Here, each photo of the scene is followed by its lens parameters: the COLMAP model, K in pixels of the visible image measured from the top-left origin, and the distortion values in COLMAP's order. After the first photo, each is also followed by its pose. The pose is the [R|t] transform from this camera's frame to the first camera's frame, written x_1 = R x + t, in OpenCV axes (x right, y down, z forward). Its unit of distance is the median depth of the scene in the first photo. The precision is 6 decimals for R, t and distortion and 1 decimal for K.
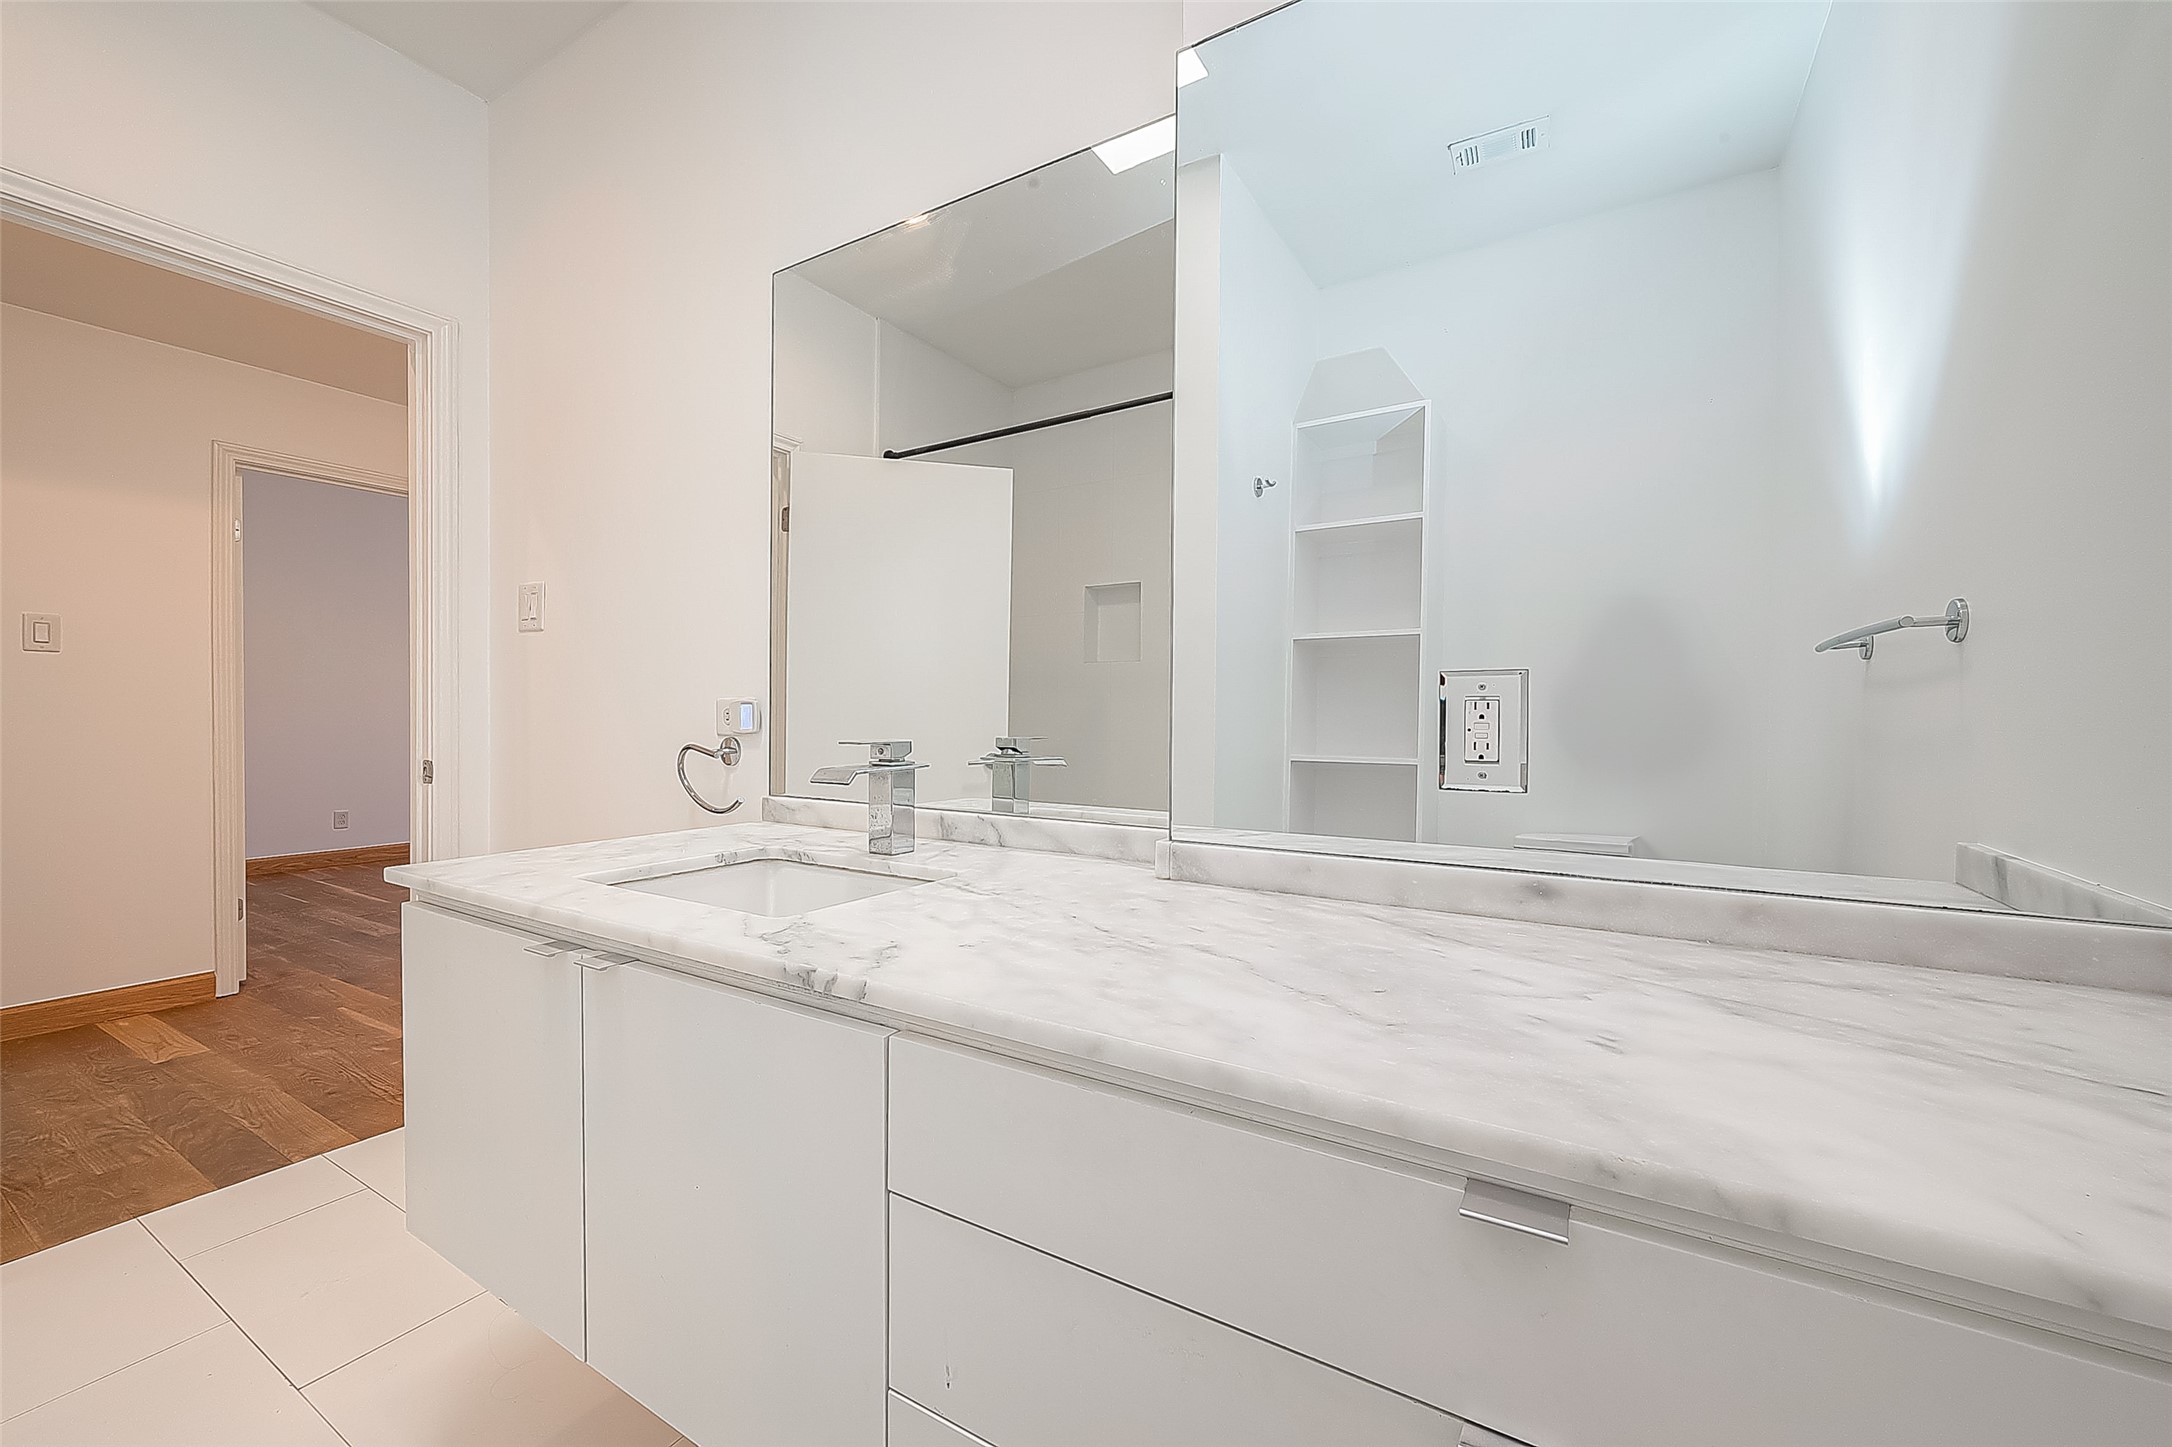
lens RADIAL K [[874.7, 0, 1055.5], [0, 874.7, 726.8], [0, 0, 1]] dist [-0.000743, -0.000128]
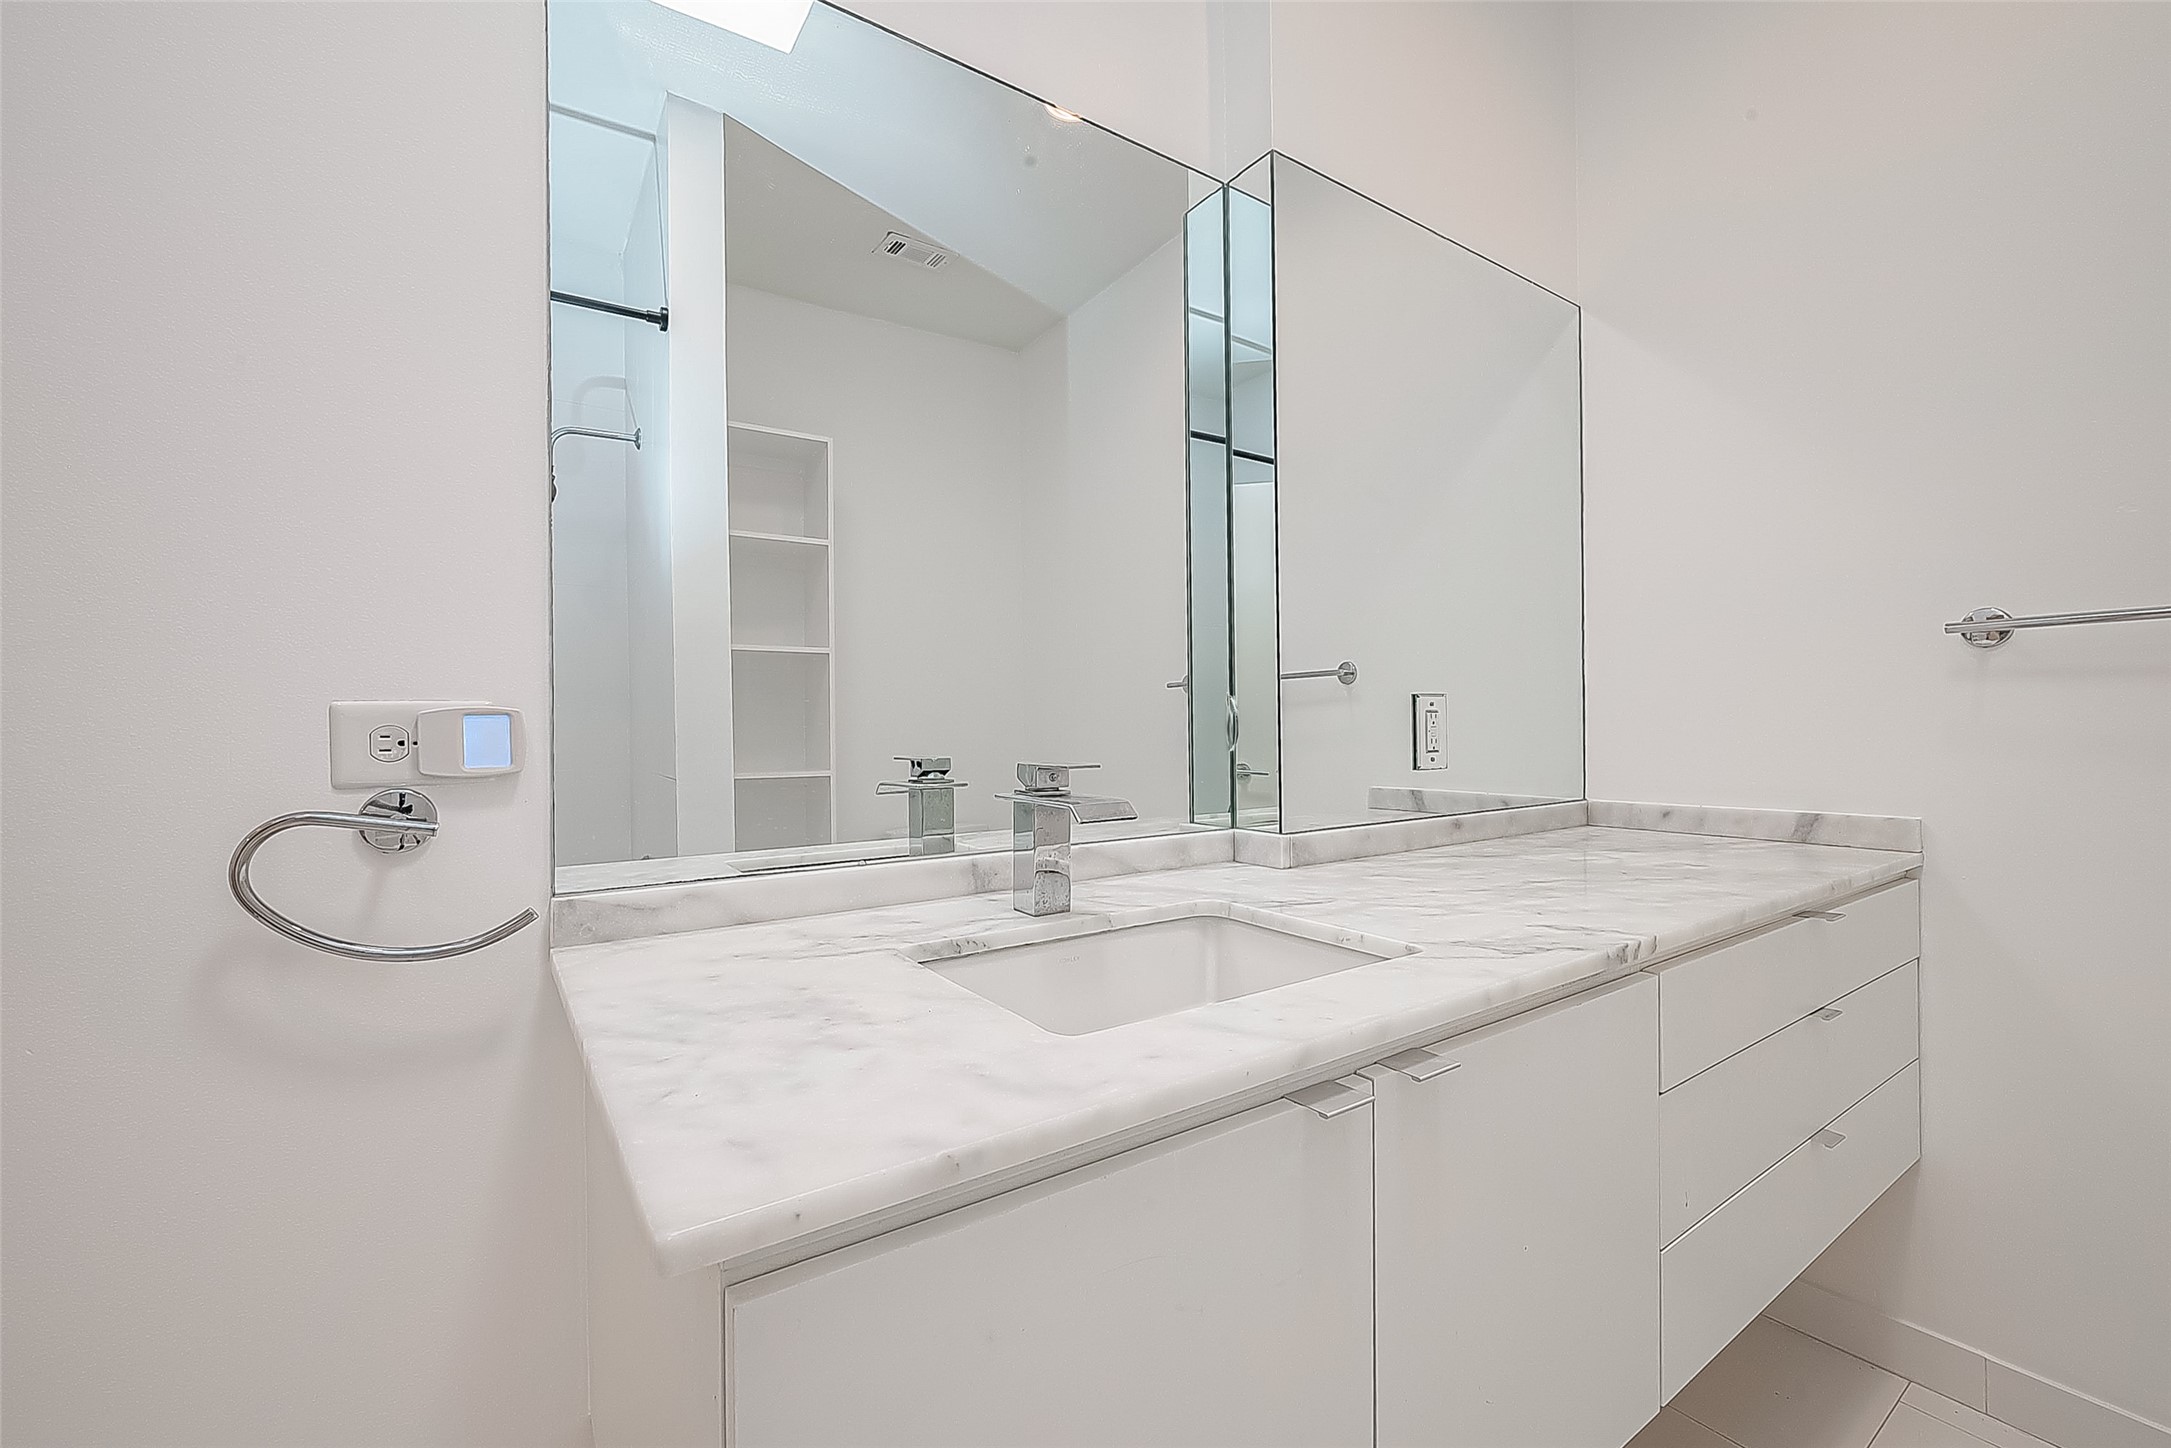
lens RADIAL K [[874.3, 0, 1055.0], [0, 874.3, 727.3], [0, 0, 1]] dist [-0.000743, -0.000128]
pose [[0.403353, -0.008328, 0.915007, -0.899424], [0.028283, 0.999594, -0.003371, -0.012244], [-0.914607, 0.027239, 0.403425, 0.706693]]
